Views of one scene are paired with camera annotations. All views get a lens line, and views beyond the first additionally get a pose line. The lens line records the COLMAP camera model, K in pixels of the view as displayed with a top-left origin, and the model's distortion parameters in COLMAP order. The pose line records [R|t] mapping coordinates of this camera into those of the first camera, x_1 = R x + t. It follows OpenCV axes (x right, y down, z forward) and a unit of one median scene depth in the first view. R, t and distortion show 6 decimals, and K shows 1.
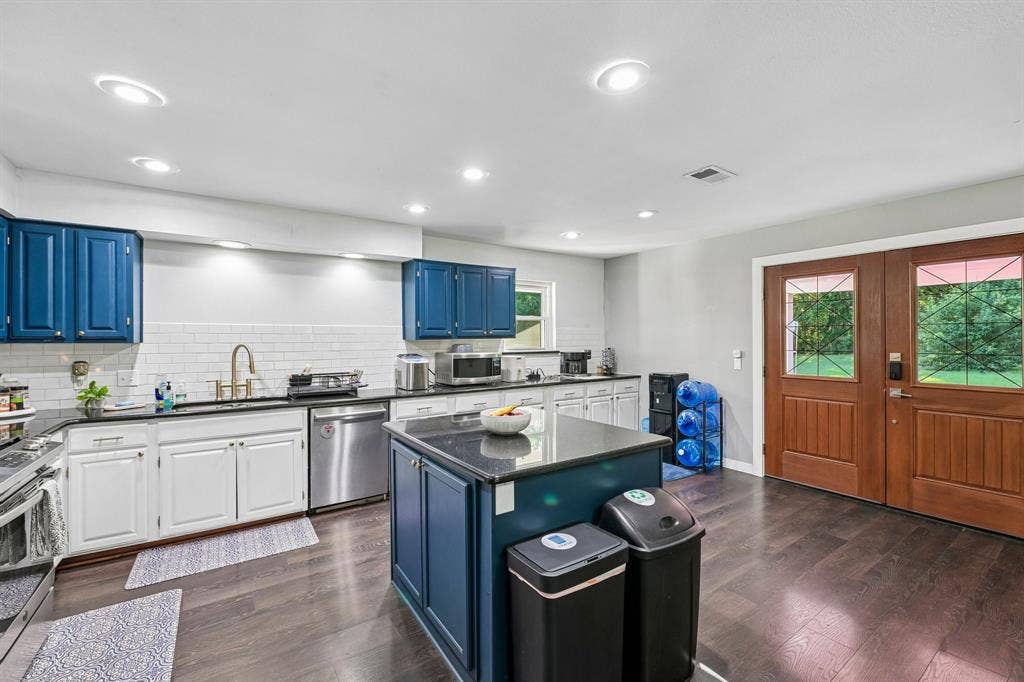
lens RADIAL K [[440.3, 0, 515.1], [0, 440.3, 339.2], [0, 0, 1]] dist [-0.000415, -0.000346]
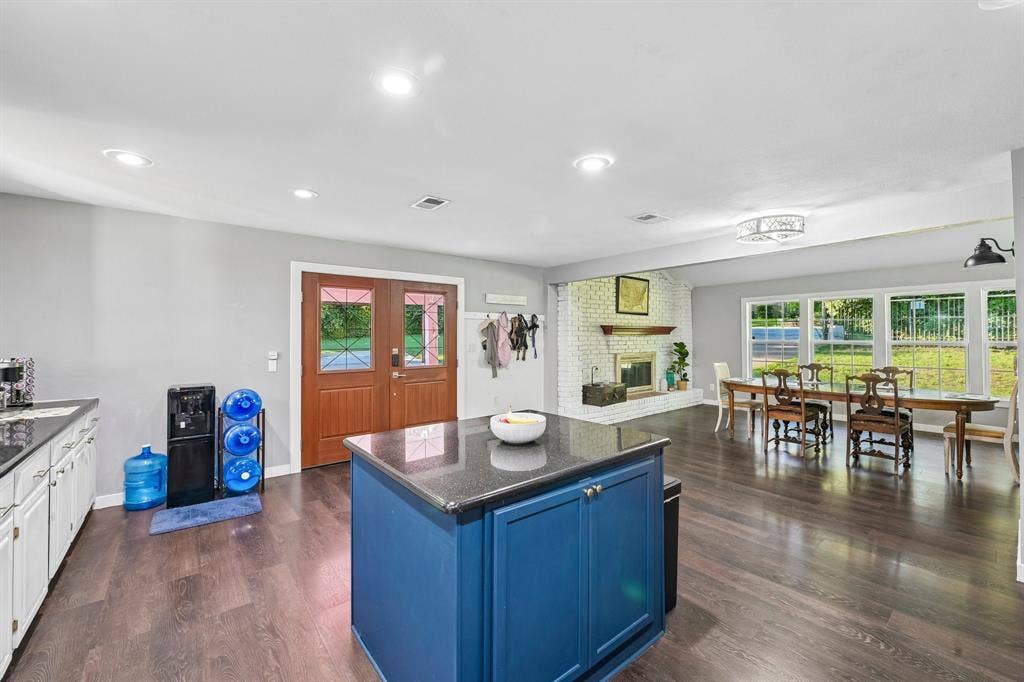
lens RADIAL K [[417.5, 0, 513.3], [0, 417.5, 331.5], [0, 0, 1]] dist [-0.000949, 0.000211]
pose [[-0.084958, 0.017388, 0.996233, -0.476072], [0.007753, 0.999829, -0.016789, 0.000877], [-0.996354, 0.006298, -0.085078, 0.580808]]
